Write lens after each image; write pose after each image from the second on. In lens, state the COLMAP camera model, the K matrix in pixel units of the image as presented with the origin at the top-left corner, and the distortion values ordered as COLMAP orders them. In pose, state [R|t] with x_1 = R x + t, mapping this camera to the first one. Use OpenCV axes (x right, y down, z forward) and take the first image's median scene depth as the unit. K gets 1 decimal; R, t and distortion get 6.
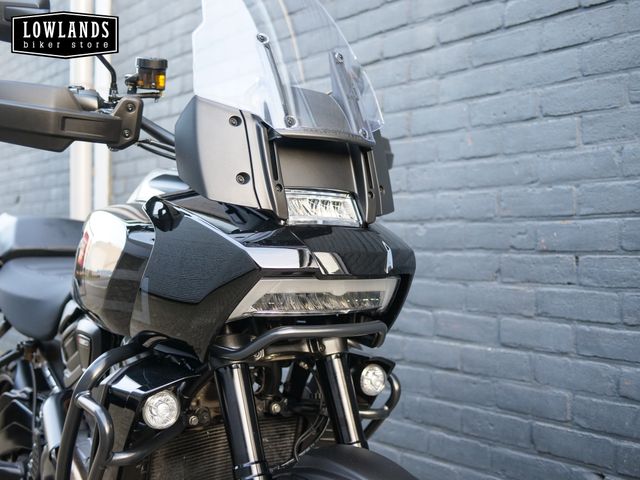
lens RADIAL K [[737.2, 0, 317.6], [0, 737.2, 238.8], [0, 0, 1]] dist [-0.005066, 0.000000]
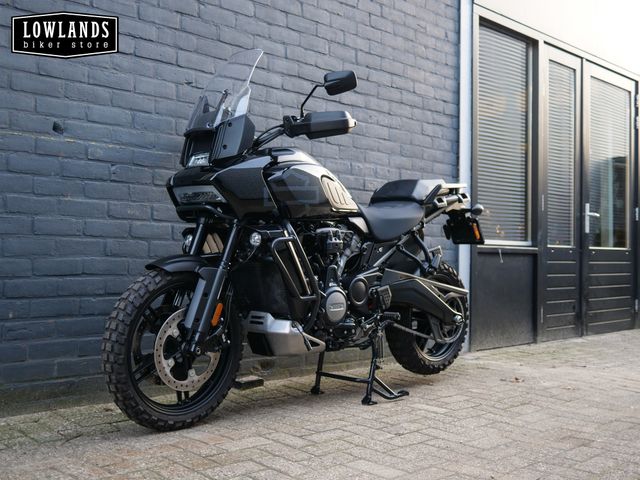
lens RADIAL K [[737.2, 0, 332.1], [0, 737.2, 236.2], [0, 0, 1]] dist [-0.005066, 0.000000]
pose [[-0.091990, 0.016005, 0.995631, -2.073022], [-0.024830, 0.999523, -0.018361, 0.175497], [-0.995450, -0.026410, -0.091549, 1.243142]]
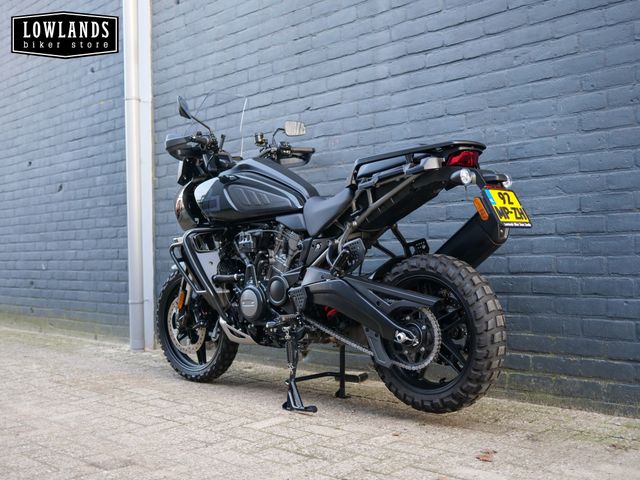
lens RADIAL K [[737.2, 0, 321.7], [0, 737.2, 241.3], [0, 0, 1]] dist [-0.005066, 0.000000]
pose [[0.994787, -0.024585, 0.098970, -0.224512], [0.025754, 0.999613, -0.010551, 0.181137], [-0.098672, 0.013045, 0.995035, -0.905265]]
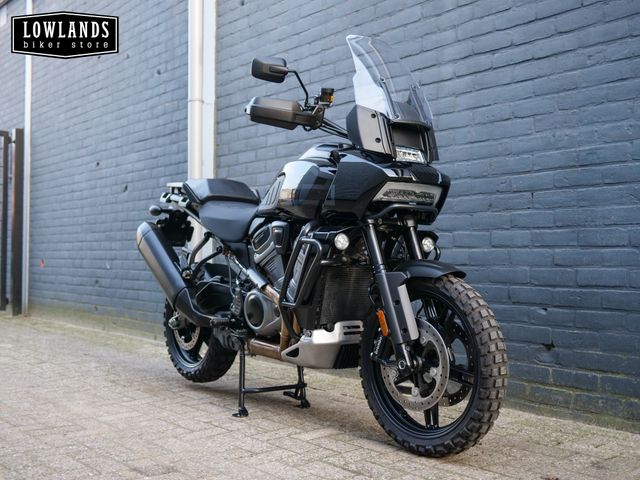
lens RADIAL K [[737.2, 0, 320.3], [0, 737.2, 243.0], [0, 0, 1]] dist [-0.005066, 0.000000]
pose [[0.999986, -0.000712, 0.005173, -0.189830], [0.000797, 0.999865, -0.016395, 0.179758], [-0.005160, 0.016399, 0.999852, -0.844987]]
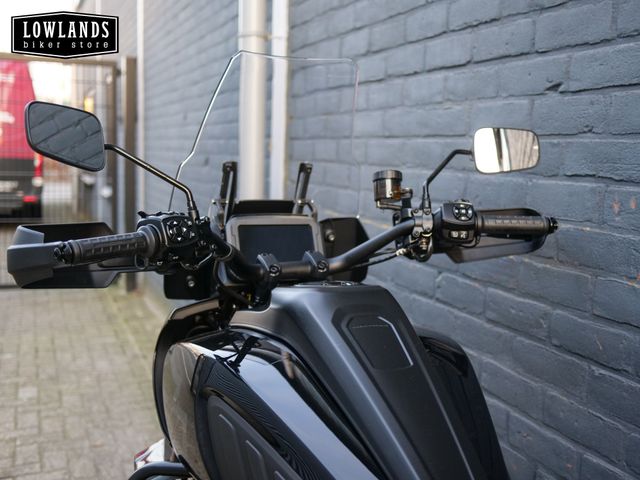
lens RADIAL K [[737.2, 0, 320.2], [0, 737.2, 241.8], [0, 0, 1]] dist [-0.005066, 0.000000]
pose [[0.947747, 0.057315, -0.313834, -0.002712], [-0.016739, 0.991308, 0.130491, -0.204267], [0.318585, -0.118420, 0.940468, 0.580789]]
